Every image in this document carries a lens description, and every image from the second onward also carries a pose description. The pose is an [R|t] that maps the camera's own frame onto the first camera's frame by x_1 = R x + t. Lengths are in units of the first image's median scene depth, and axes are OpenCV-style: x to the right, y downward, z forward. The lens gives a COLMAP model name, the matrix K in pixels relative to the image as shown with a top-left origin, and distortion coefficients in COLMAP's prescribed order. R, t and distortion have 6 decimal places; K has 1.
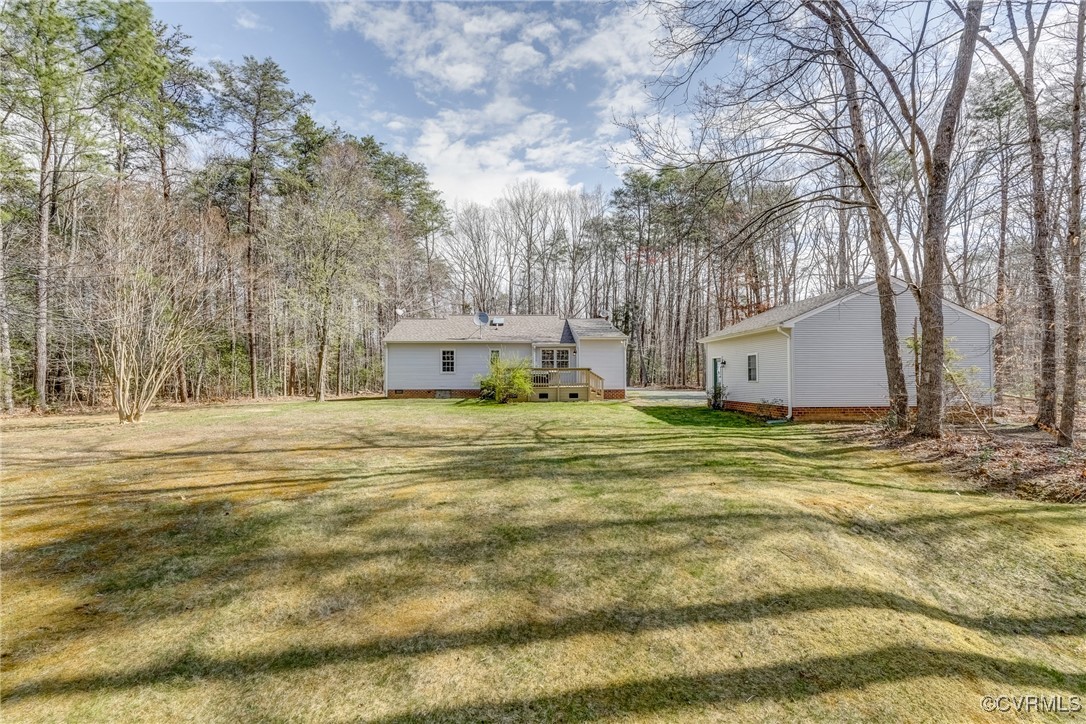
lens RADIAL K [[471.8, 0, 545.3], [0, 471.8, 360.4], [0, 0, 1]] dist [-0.003586, 0.000147]
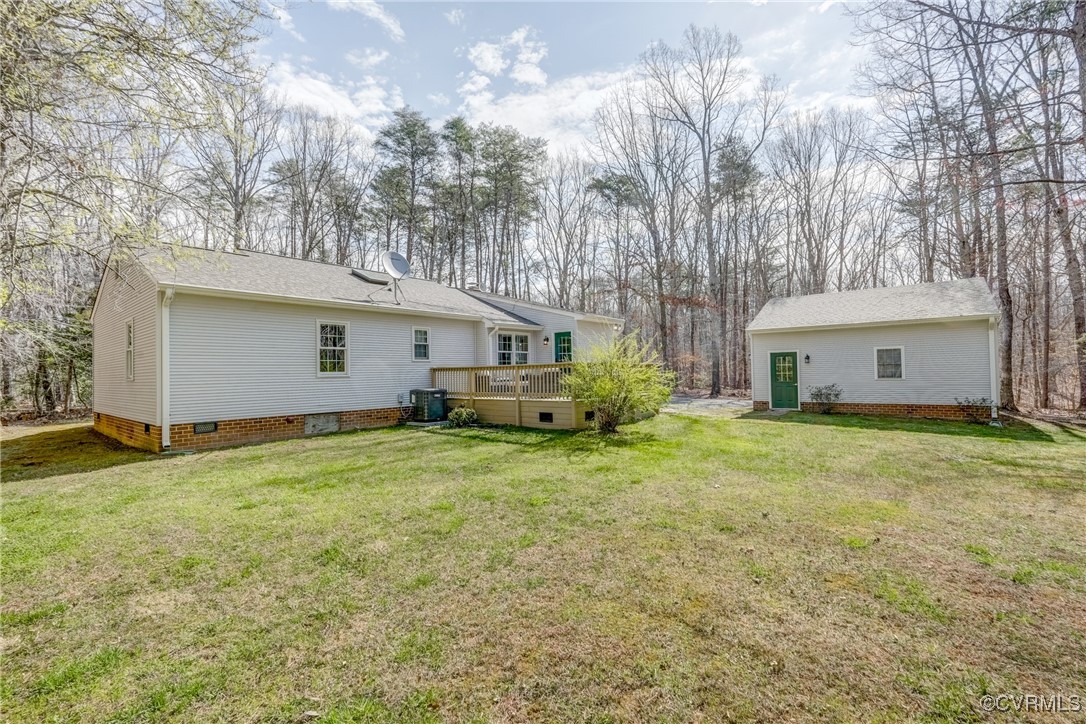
lens RADIAL K [[471.8, 0, 545.3], [0, 471.8, 360.4], [0, 0, 1]] dist [-0.003586, 0.000147]
pose [[0.702451, 0.008167, 0.711685, -0.380346], [-0.010300, 0.999946, -0.001308, 0.011362], [-0.711657, -0.006412, 0.702497, 0.545074]]
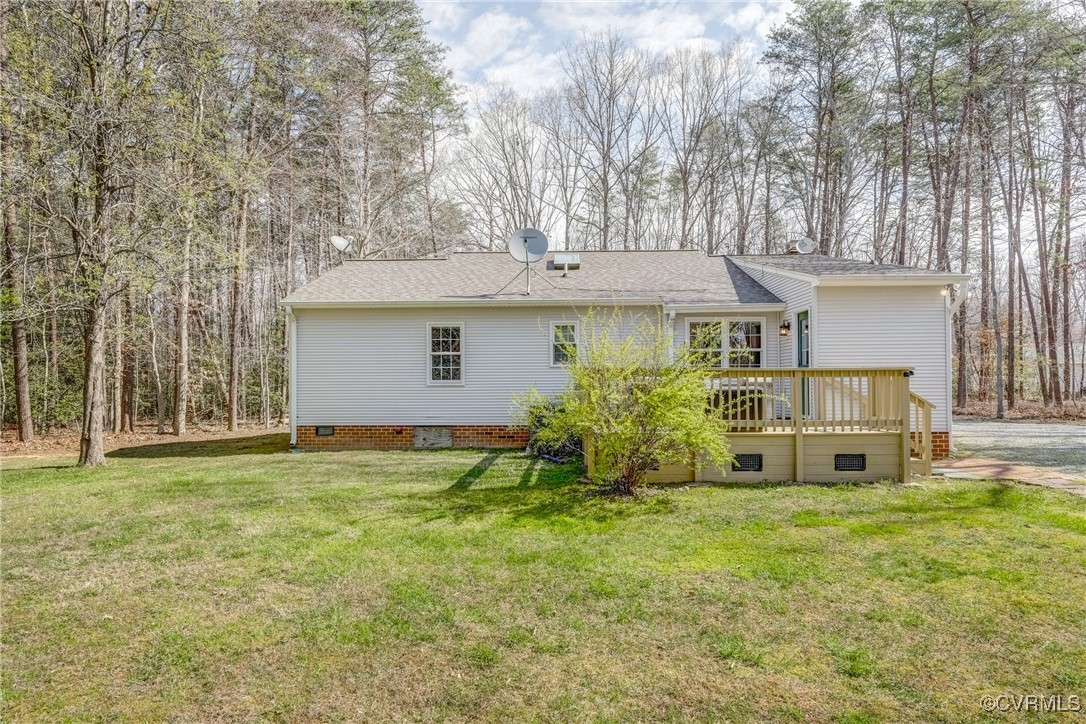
lens RADIAL K [[636.9, 0, 537.0], [0, 636.9, 393.5], [0, 0, 1]] dist [-0.001451, -0.000102]
pose [[0.994839, 0.000158, -0.101462, -0.077020], [0.004403, 0.998989, 0.044728, 0.011391], [0.101366, -0.044944, 0.993833, 0.479481]]
